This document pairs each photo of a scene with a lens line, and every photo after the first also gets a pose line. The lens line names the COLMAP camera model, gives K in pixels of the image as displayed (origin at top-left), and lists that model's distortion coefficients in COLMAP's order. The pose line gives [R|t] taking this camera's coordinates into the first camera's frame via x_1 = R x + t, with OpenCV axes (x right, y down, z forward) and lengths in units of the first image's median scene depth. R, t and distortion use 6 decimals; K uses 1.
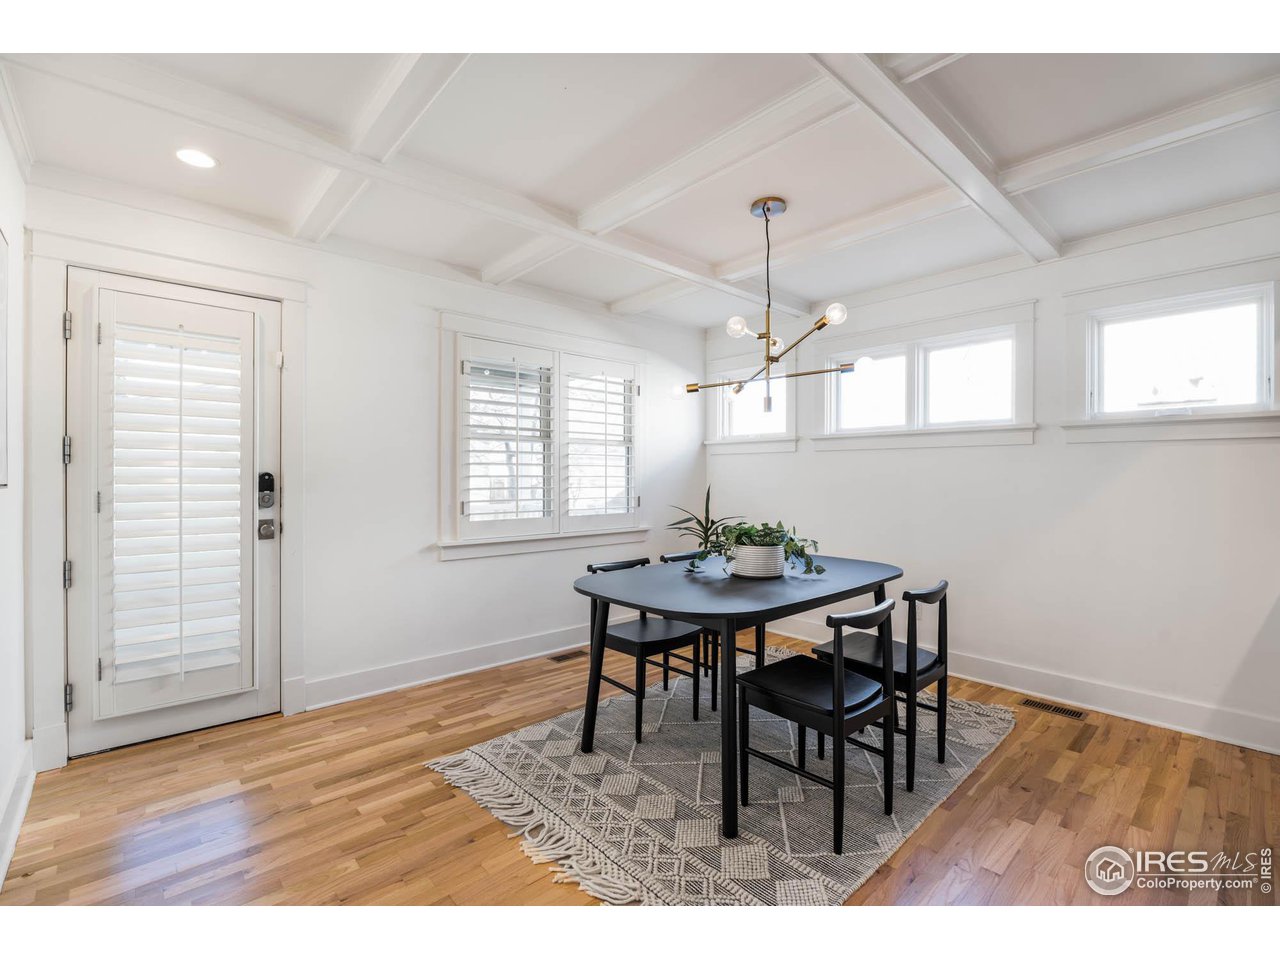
lens RADIAL K [[547.2, 0, 640.0], [0, 547.2, 480.0], [0, 0, 1]] dist [-0.023128, -0.000061]
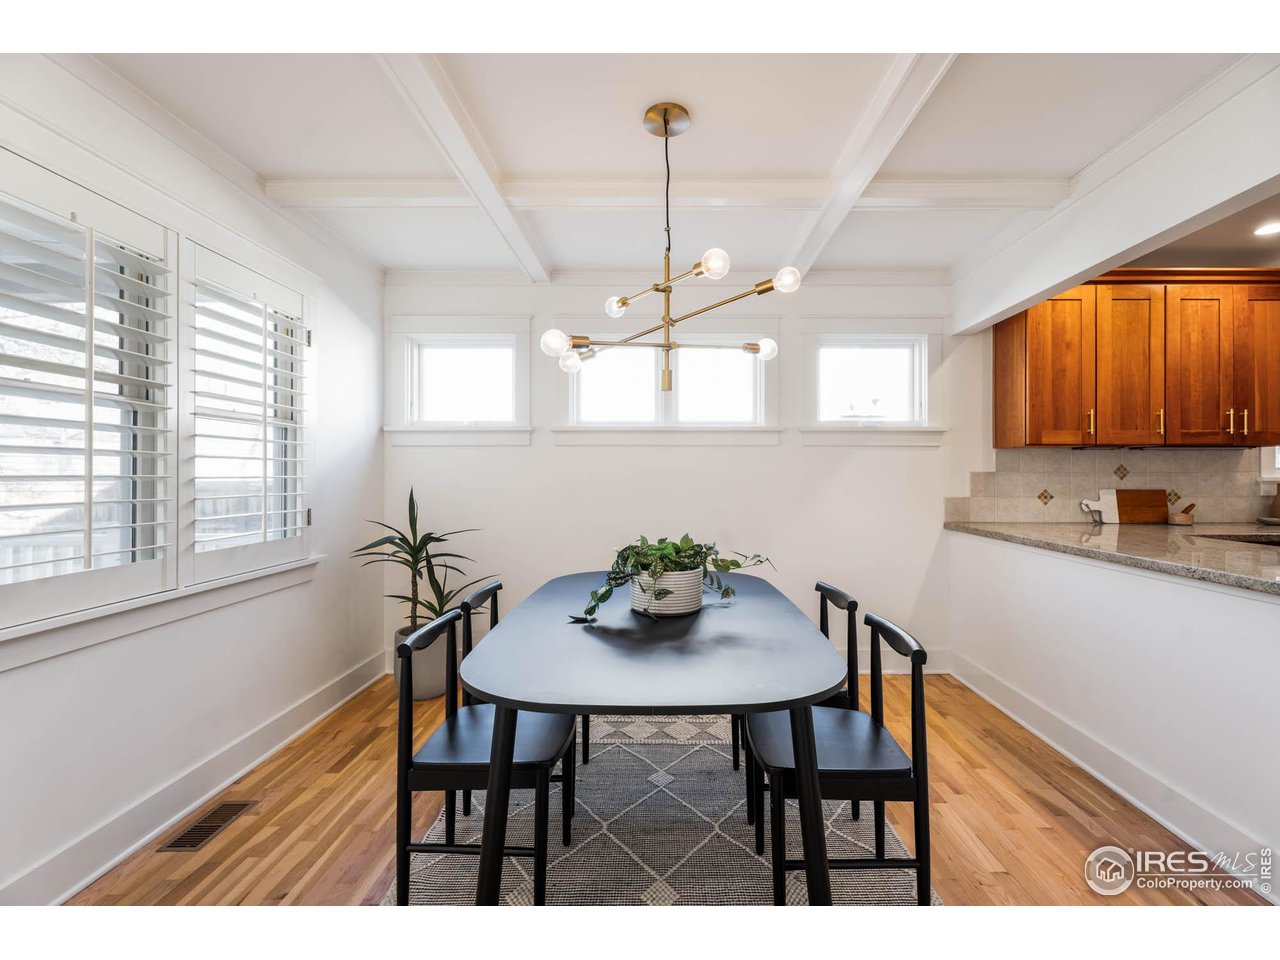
lens RADIAL K [[590.5, 0, 640.0], [0, 590.5, 480.0], [0, 0, 1]] dist [0.001672, 0.000382]
pose [[0.684868, -0.007686, 0.728626, -0.271302], [0.005801, 0.999970, 0.005096, -0.004868], [-0.728644, 0.000737, 0.684892, 0.332380]]
